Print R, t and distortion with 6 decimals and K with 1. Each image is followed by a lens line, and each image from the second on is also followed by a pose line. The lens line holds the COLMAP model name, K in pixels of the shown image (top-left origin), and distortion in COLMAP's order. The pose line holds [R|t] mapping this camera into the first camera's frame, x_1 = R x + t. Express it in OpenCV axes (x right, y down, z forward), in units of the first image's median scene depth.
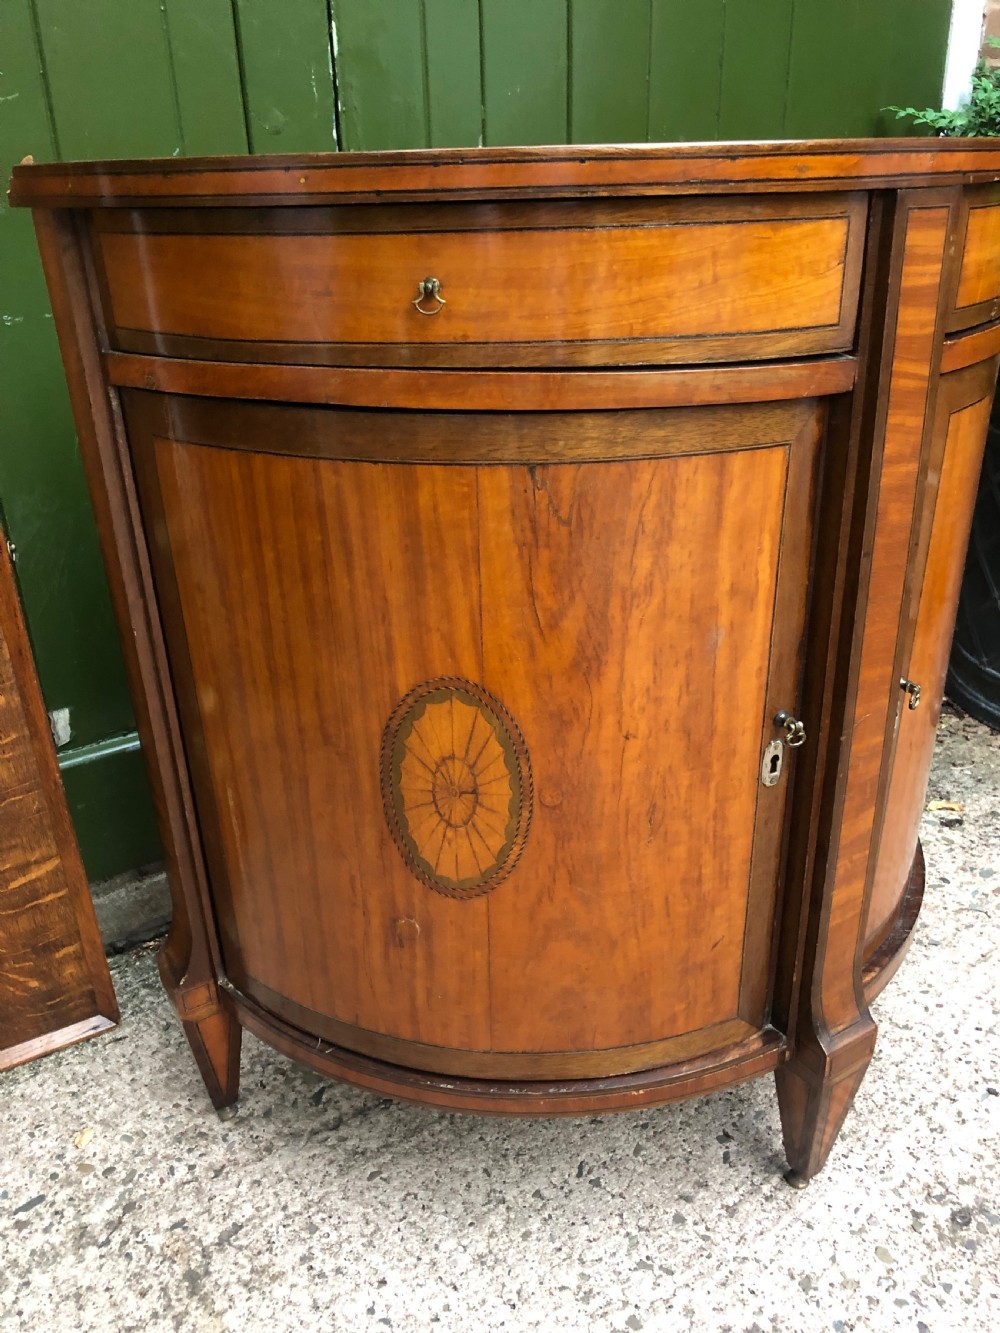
lens RADIAL K [[1098.0, 0, 506.6], [0, 1098.0, 673.2], [0, 0, 1]] dist [0.002018, 0.031813]
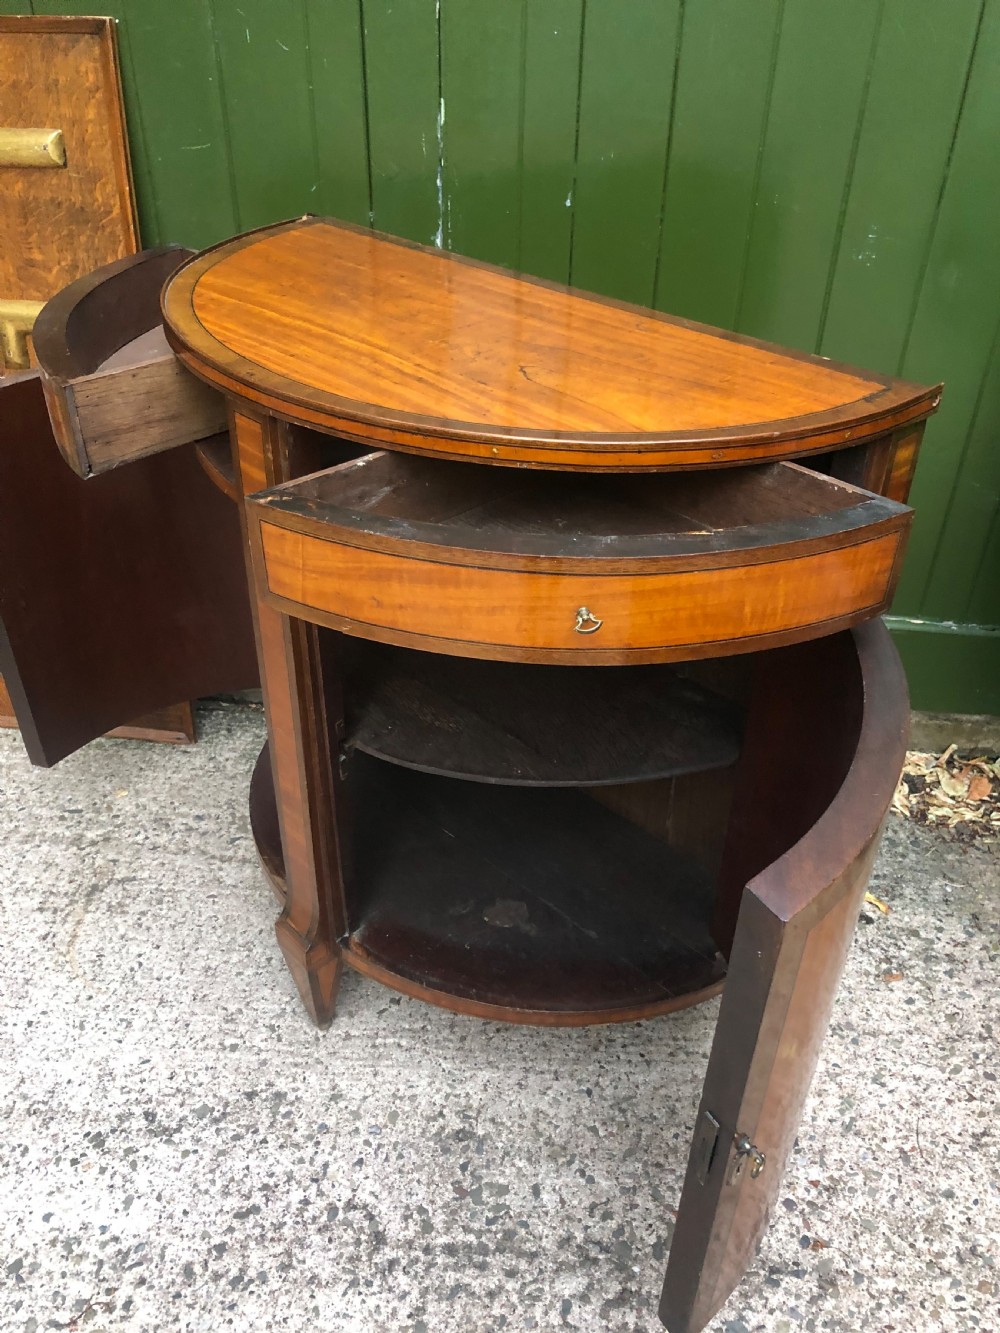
lens RADIAL K [[1098.0, 0, 506.2], [0, 1098.0, 670.2], [0, 0, 1]] dist [0.002018, 0.031813]
pose [[0.776520, 0.390366, -0.494602, 0.890086], [-0.302136, 0.919521, 0.251385, -0.371105], [0.552929, -0.045769, 0.831970, -0.047351]]
